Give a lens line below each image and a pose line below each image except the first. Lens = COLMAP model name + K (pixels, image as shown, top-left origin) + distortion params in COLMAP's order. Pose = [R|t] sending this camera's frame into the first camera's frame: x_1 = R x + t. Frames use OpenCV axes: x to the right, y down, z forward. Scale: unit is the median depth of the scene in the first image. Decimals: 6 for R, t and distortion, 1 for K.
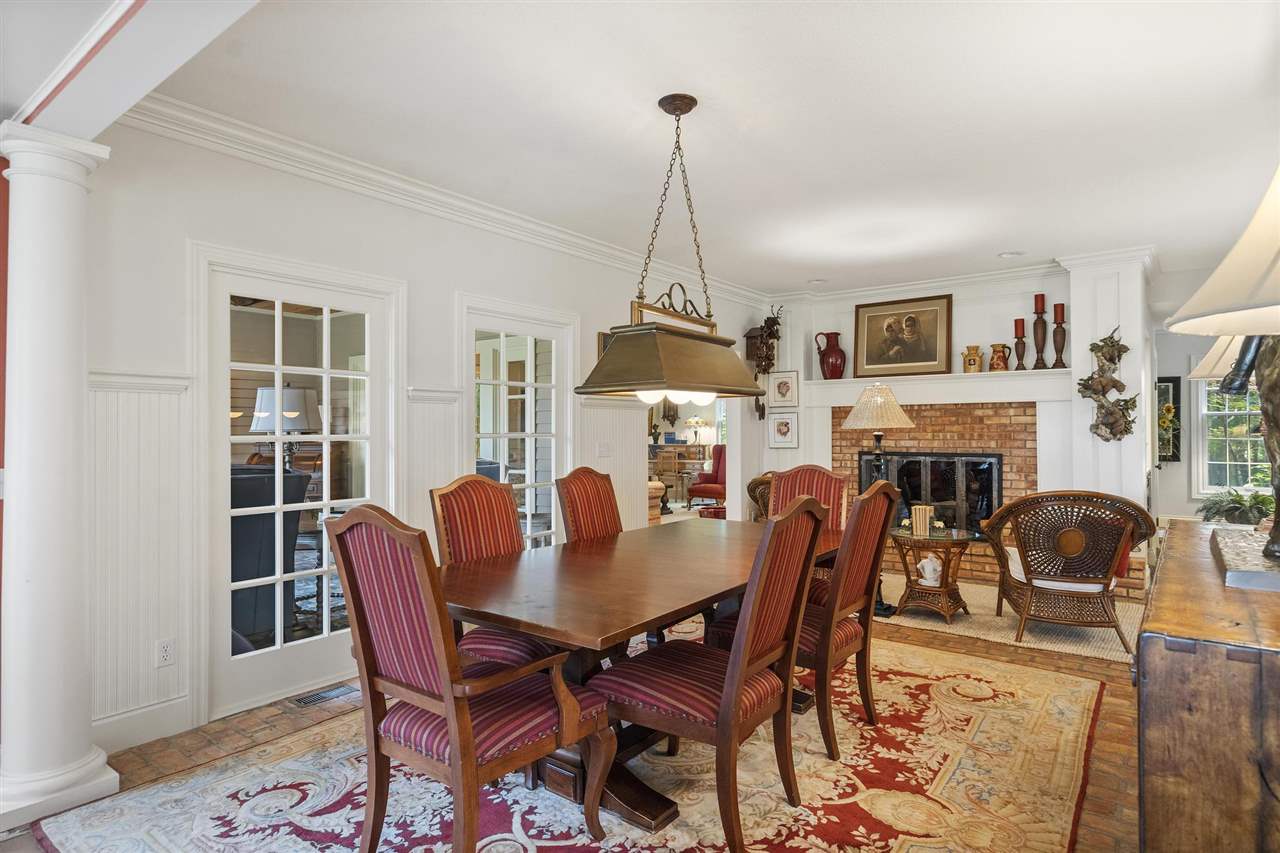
lens RADIAL K [[683.3, 0, 642.0], [0, 683.3, 426.9], [0, 0, 1]] dist [-0.000002, 0.000000]
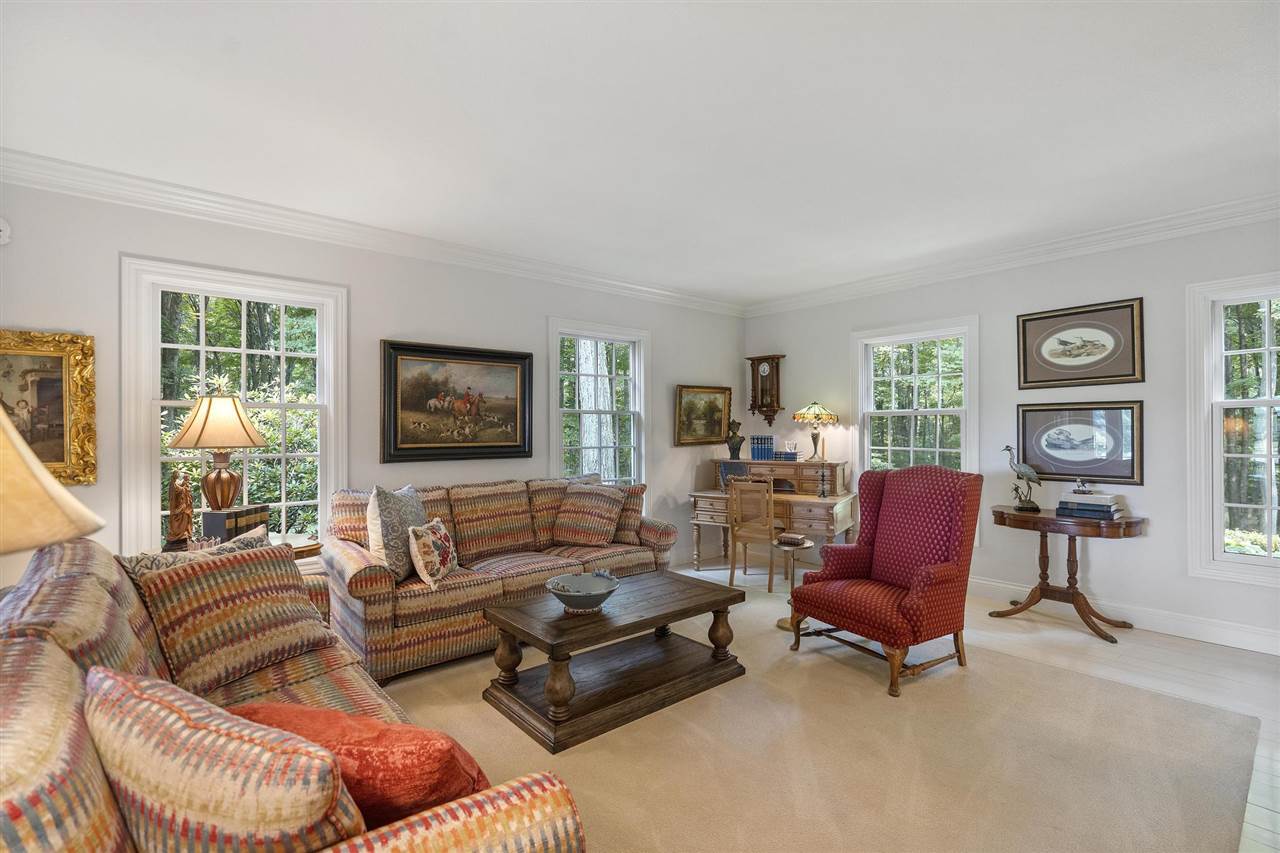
lens RADIAL K [[583.5, 0, 638.2], [0, 583.5, 428.1], [0, 0, 1]] dist [0.001462, 0.000117]
pose [[0.976308, 0.001276, -0.216383, 0.045342], [-0.001400, 0.999999, -0.000419, 0.001916], [0.216382, 0.000712, 0.976308, 0.565070]]
